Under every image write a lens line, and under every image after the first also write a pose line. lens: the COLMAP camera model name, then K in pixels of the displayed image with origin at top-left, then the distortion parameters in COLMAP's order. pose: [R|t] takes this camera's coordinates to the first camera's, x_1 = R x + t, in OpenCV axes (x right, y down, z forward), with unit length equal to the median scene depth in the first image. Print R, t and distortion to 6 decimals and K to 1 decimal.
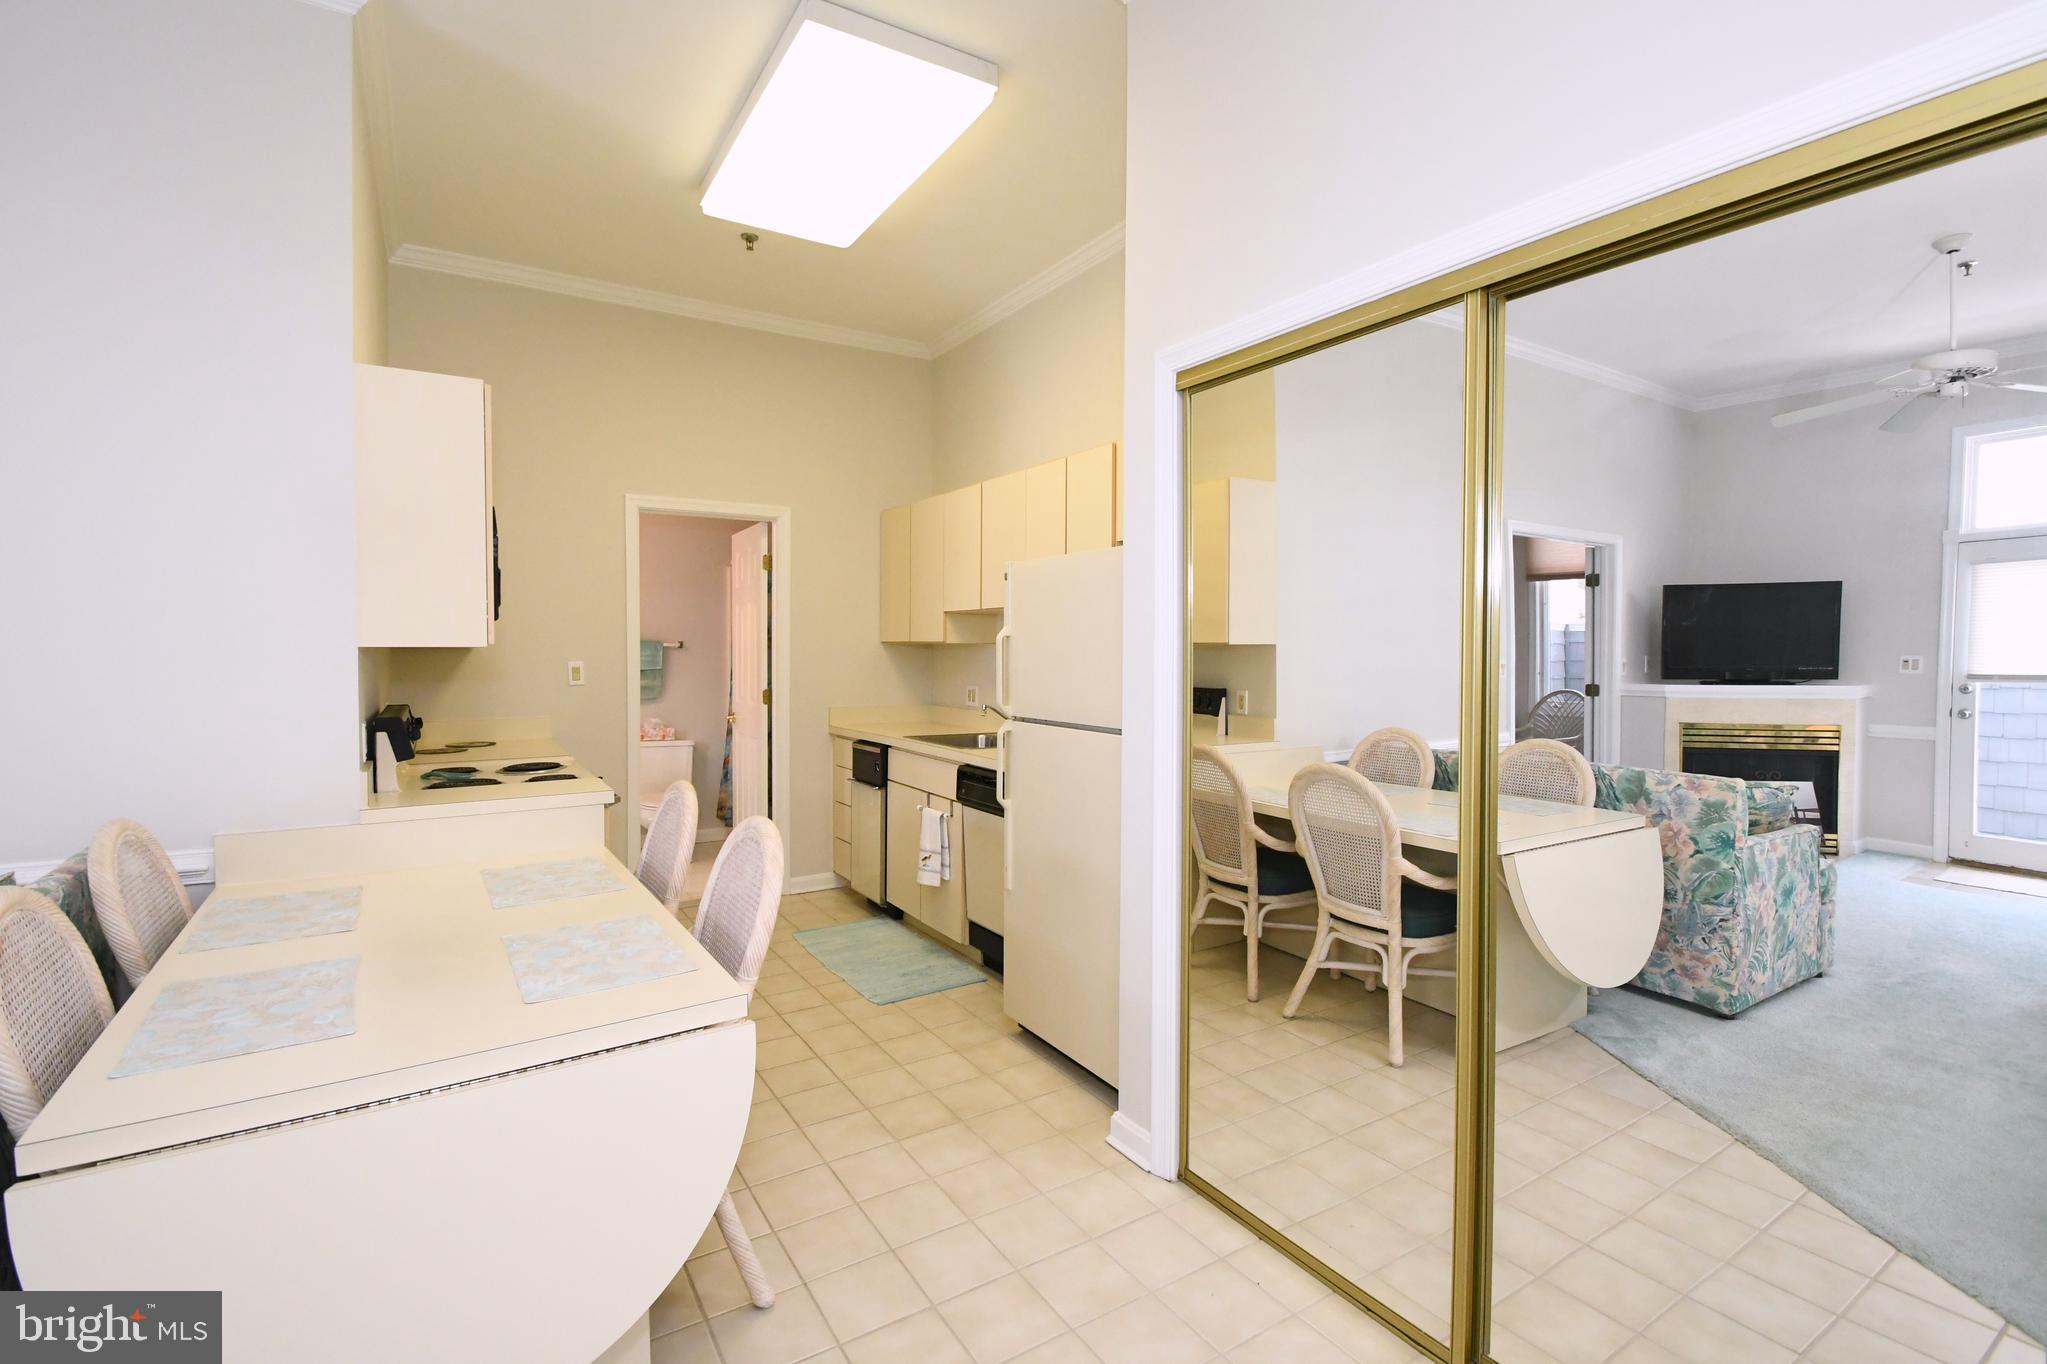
lens RADIAL K [[908.8, 0, 994.6], [0, 908.8, 676.5], [0, 0, 1]] dist [-0.002162, -0.000229]
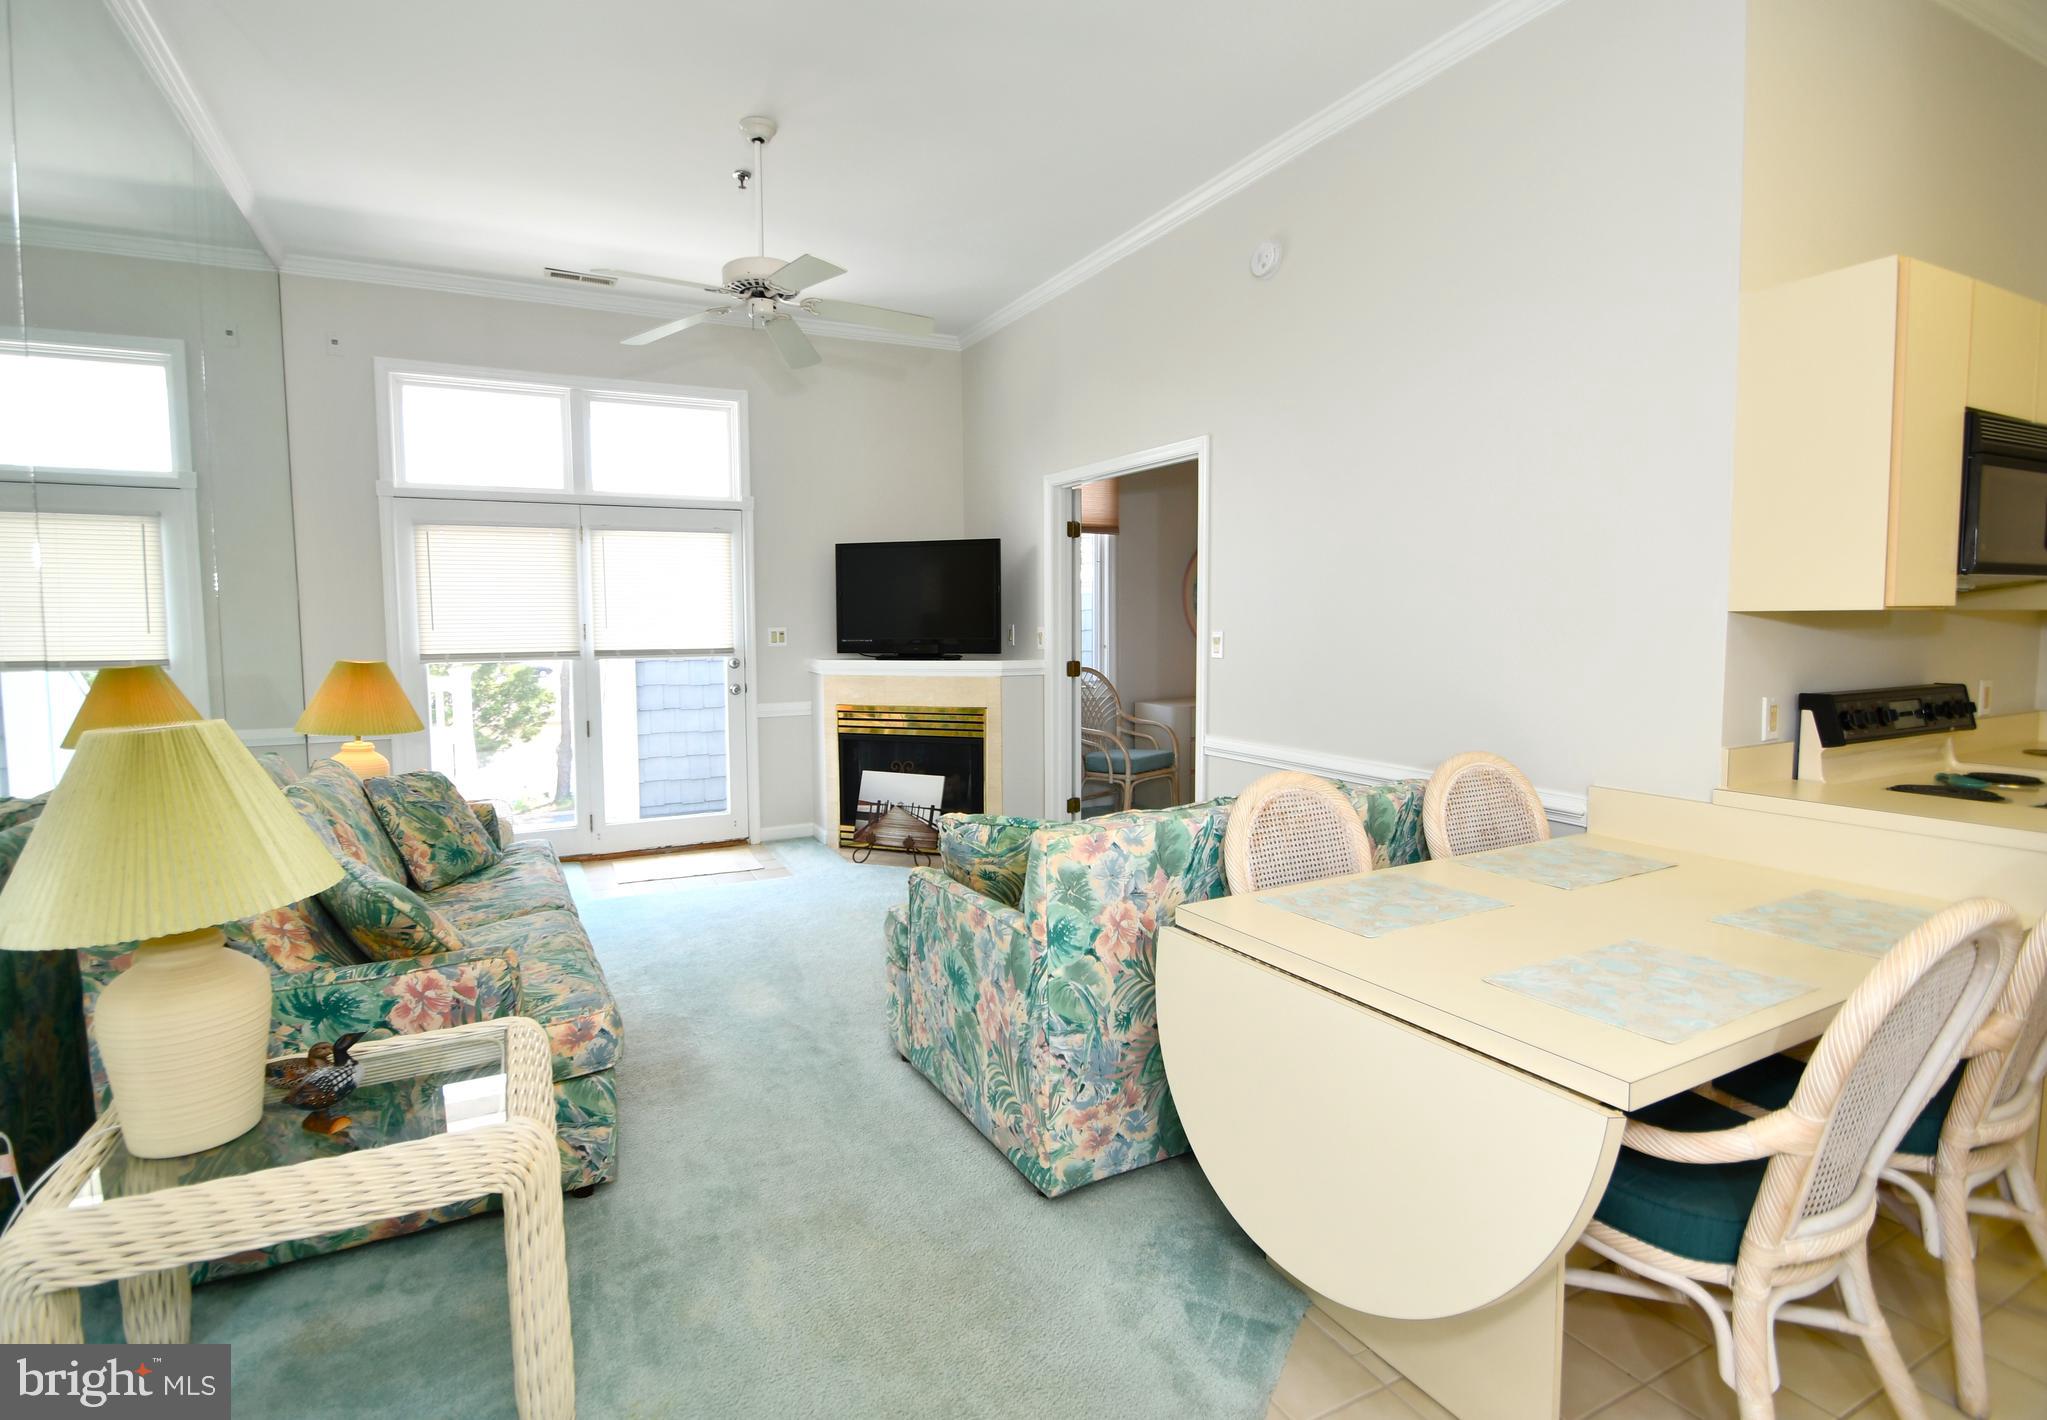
lens RADIAL K [[970.3, 0, 952.9], [0, 970.3, 684.0], [0, 0, 1]] dist [-0.000748, -0.000582]
pose [[-0.109626, 0.066106, -0.991772, 0.251113], [-0.019501, 0.997451, 0.068640, -0.008442], [0.993782, 0.026865, -0.108057, 0.238329]]
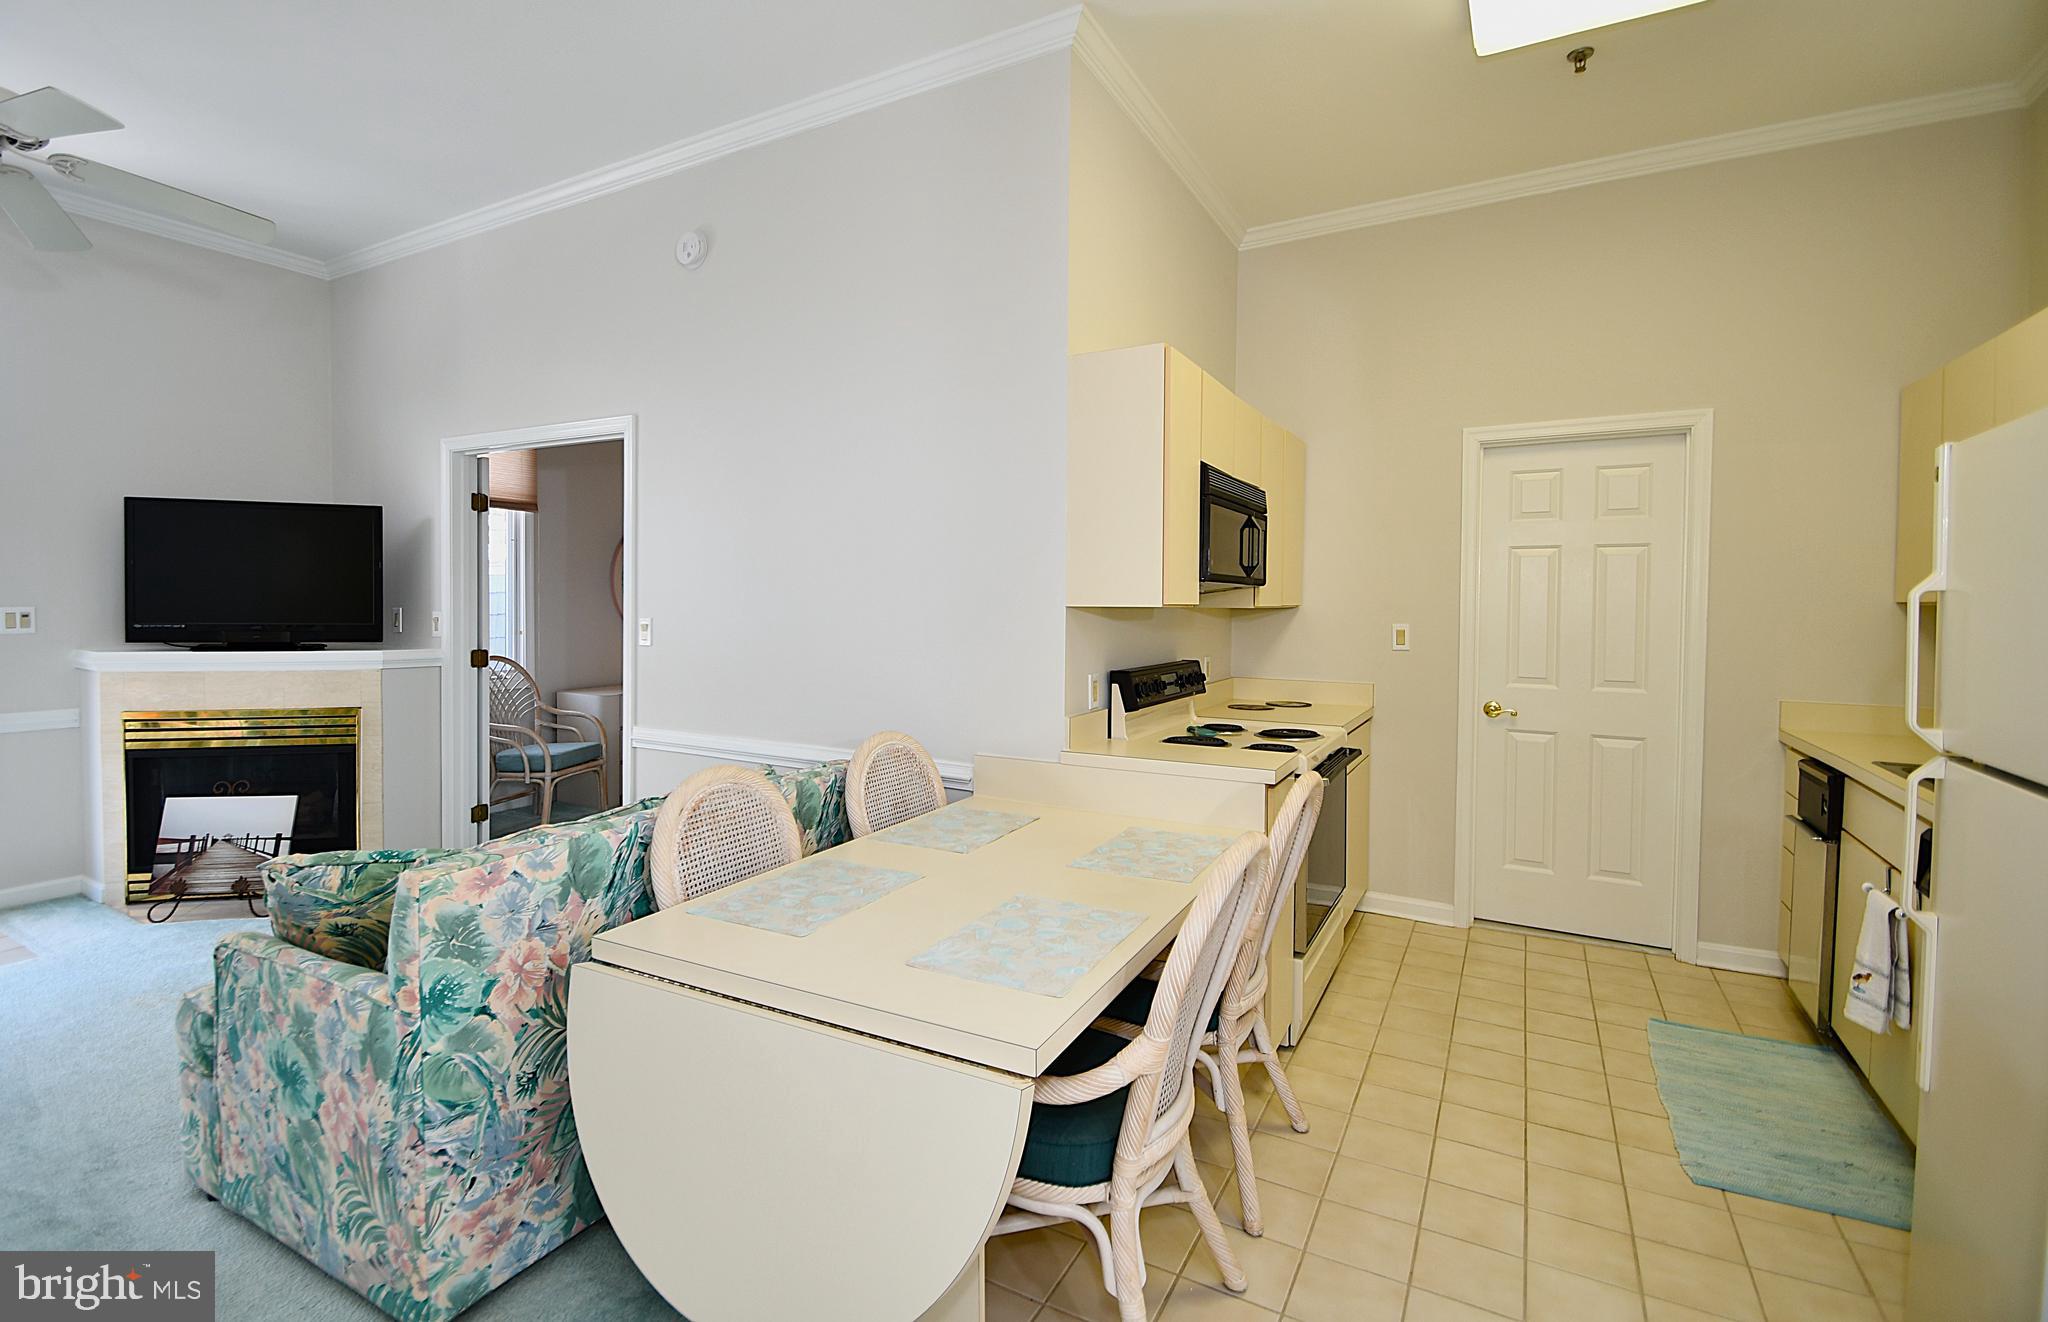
lens RADIAL K [[923.4, 0, 984.8], [0, 923.4, 622.9], [0, 0, 1]] dist [0.016389, -0.021839]
pose [[0.482049, 0.020683, -0.875900, 0.183722], [-0.033351, 0.999430, 0.005245, -0.010772], [0.875509, 0.026684, 0.482464, 0.254261]]
